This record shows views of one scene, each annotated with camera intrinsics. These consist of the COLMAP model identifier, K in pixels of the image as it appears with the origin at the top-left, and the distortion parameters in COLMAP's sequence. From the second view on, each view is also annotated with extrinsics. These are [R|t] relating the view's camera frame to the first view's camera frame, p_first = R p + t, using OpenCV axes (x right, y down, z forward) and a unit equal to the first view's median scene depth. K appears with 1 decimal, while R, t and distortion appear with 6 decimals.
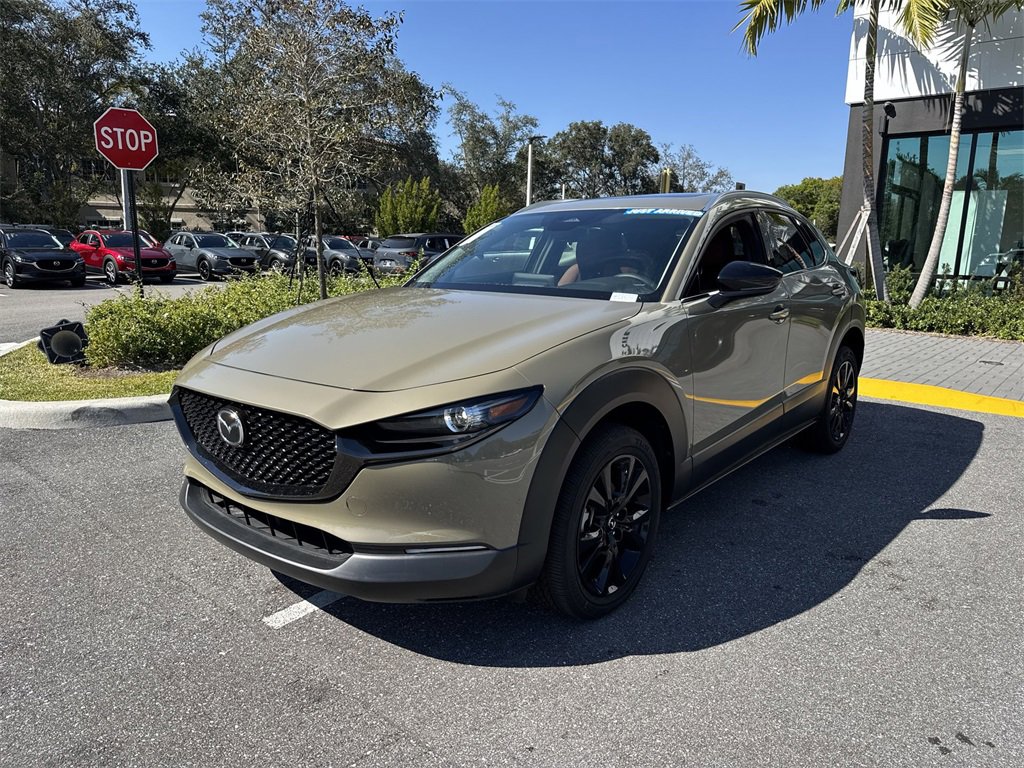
lens RADIAL K [[715.9, 0, 505.8], [0, 715.9, 394.5], [0, 0, 1]] dist [0.035099, -0.045356]
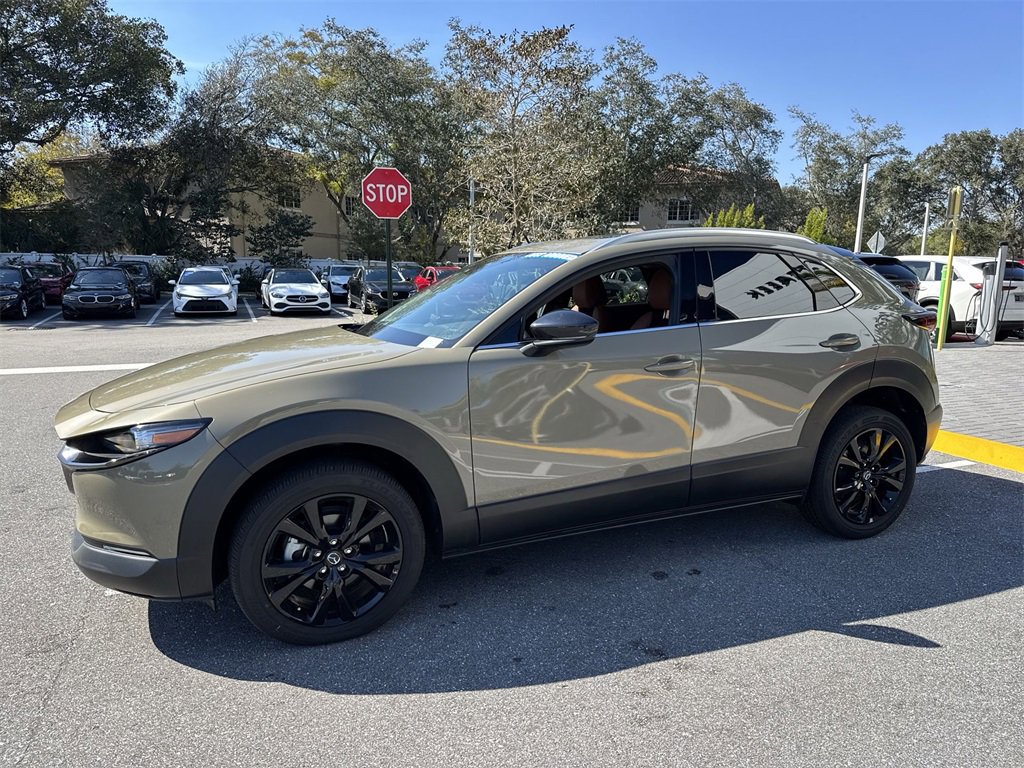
lens RADIAL K [[715.9, 0, 518.4], [0, 715.9, 389.3], [0, 0, 1]] dist [0.035099, -0.045356]
pose [[0.894370, 0.064909, -0.442594, 0.300229], [-0.084916, 0.996061, -0.025514, -0.022330], [0.439195, 0.060402, 0.896359, 0.057879]]
